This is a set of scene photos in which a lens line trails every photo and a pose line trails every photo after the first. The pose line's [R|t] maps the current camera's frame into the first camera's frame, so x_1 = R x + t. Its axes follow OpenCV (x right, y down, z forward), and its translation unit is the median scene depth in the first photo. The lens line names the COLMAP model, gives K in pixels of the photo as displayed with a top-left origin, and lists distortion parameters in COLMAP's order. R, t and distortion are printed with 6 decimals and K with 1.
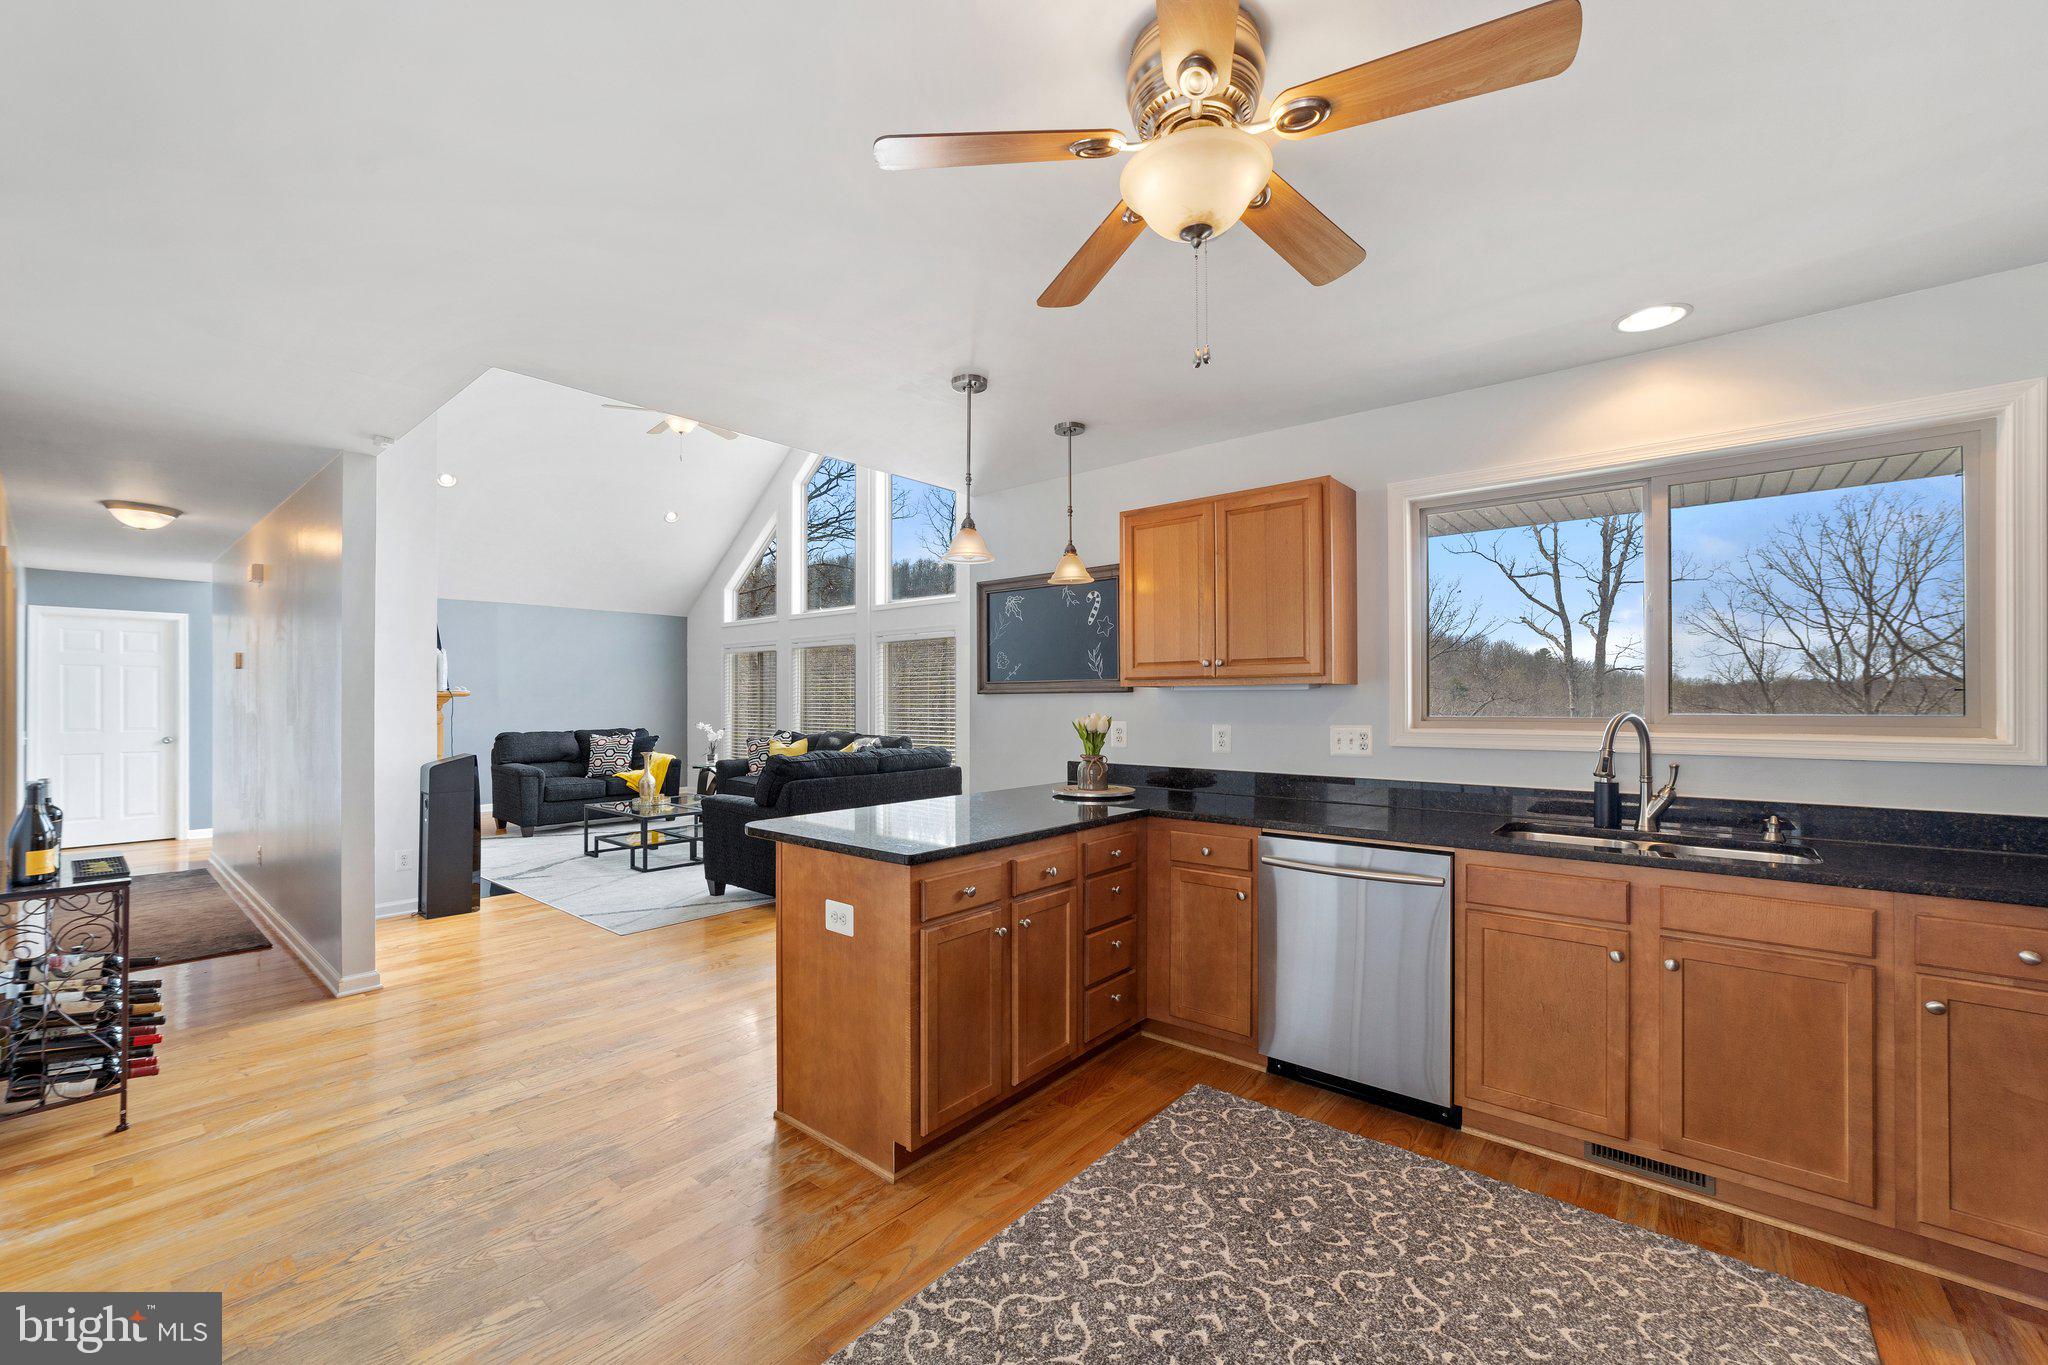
lens RADIAL K [[796.5, 0, 1024.0], [0, 796.5, 682.5], [0, 0, 1]] dist [-0.009494, 0.000832]
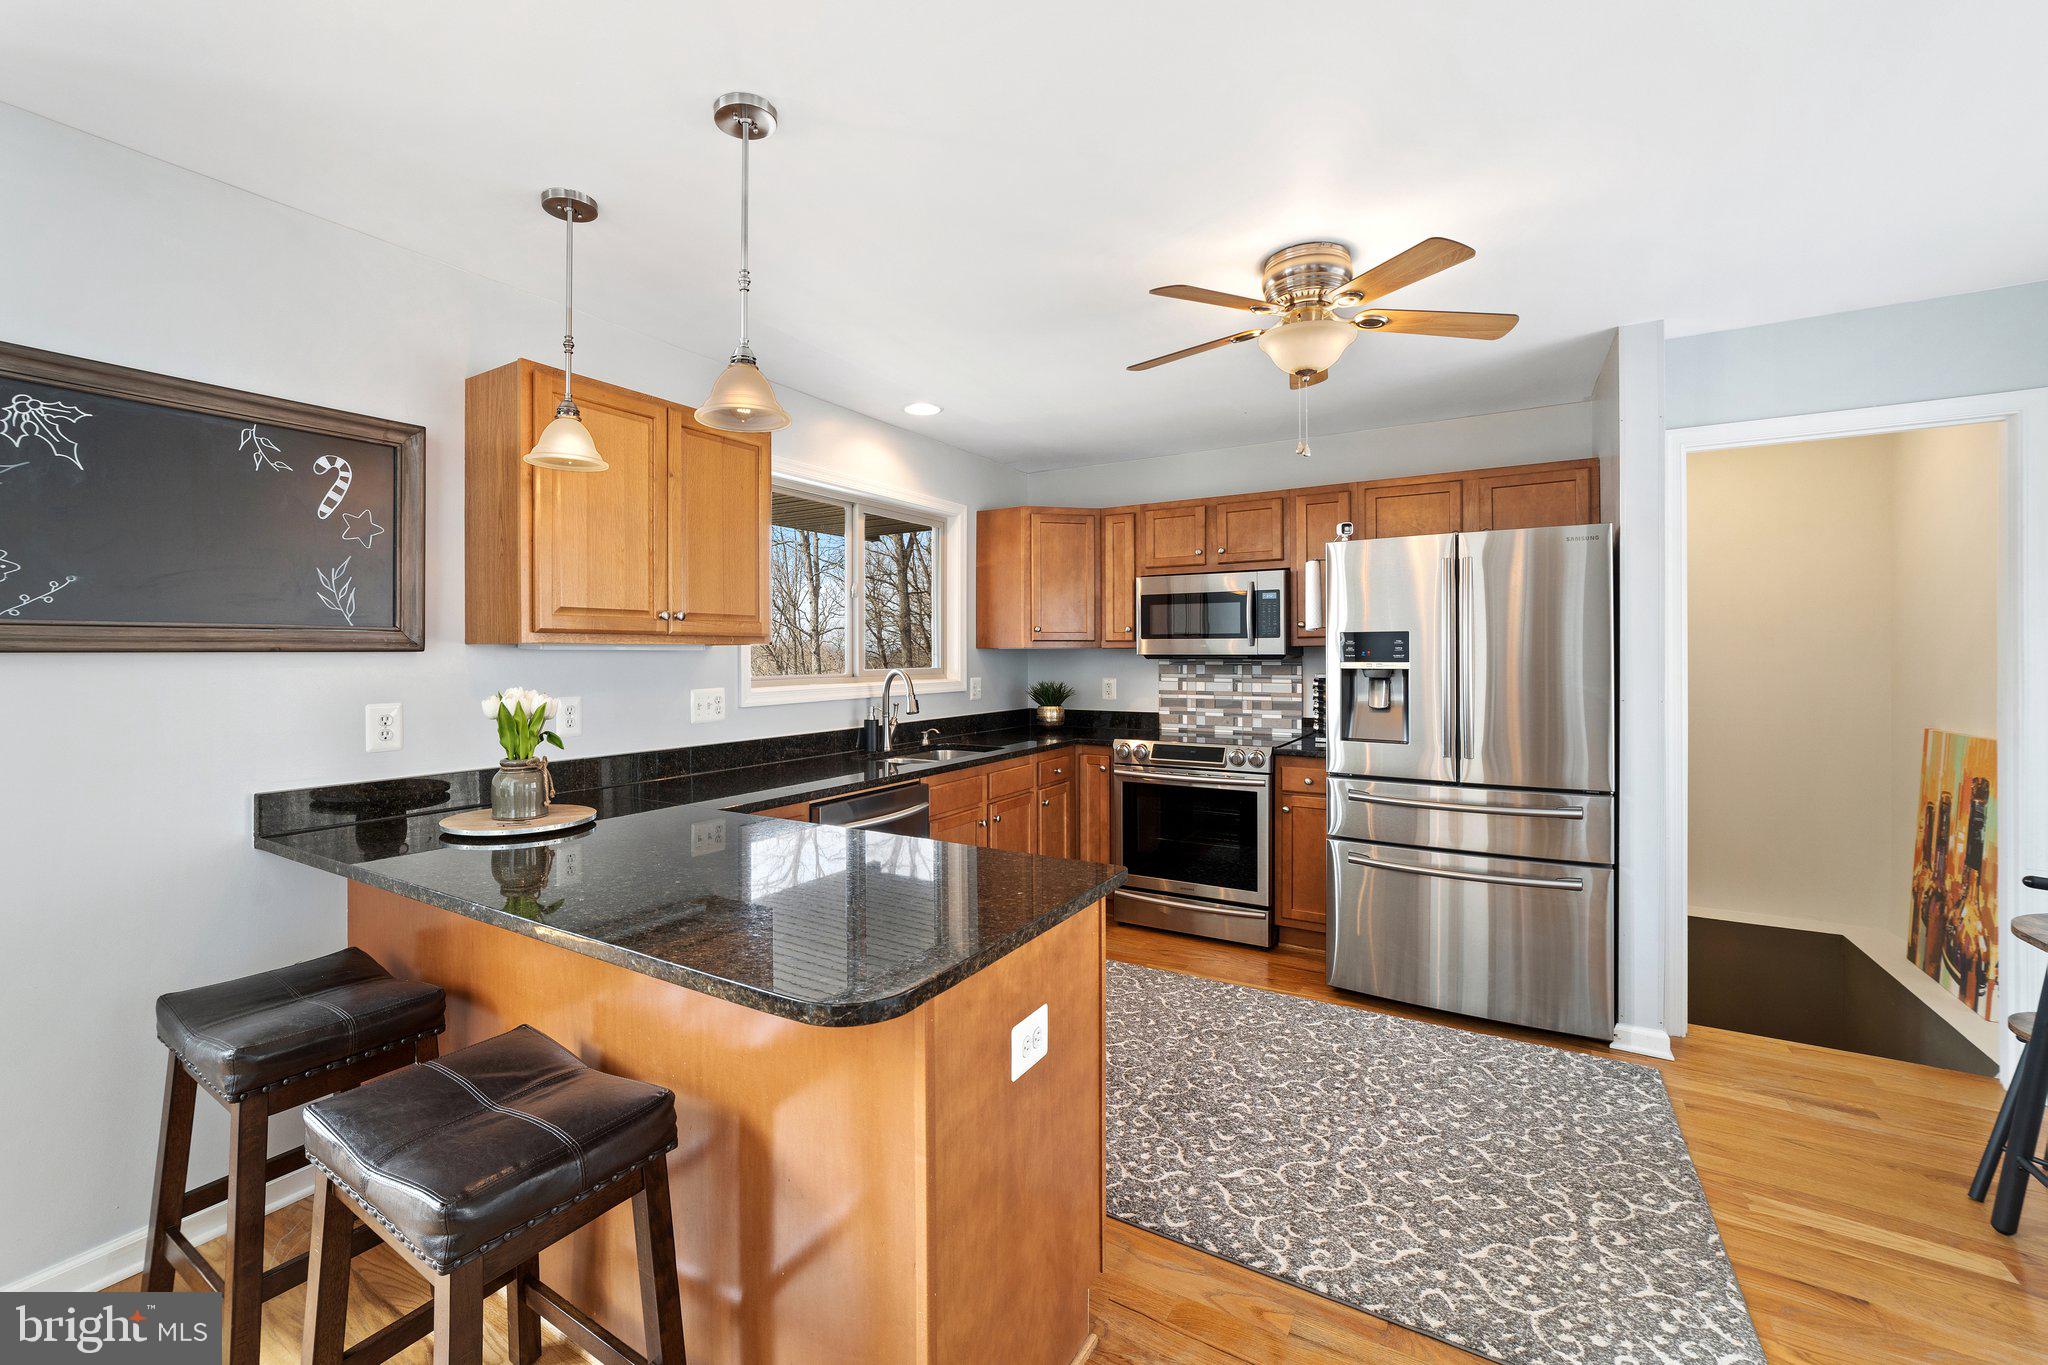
lens RADIAL K [[738.6, 0, 1054.4], [0, 738.6, 657.6], [0, 0, 1]] dist [-0.008587, 0.000096]
pose [[-0.076863, -0.000202, 0.997042, -0.495516], [-0.017093, 0.999853, -0.001115, 0.010450], [-0.996895, -0.017128, -0.076855, 0.663160]]
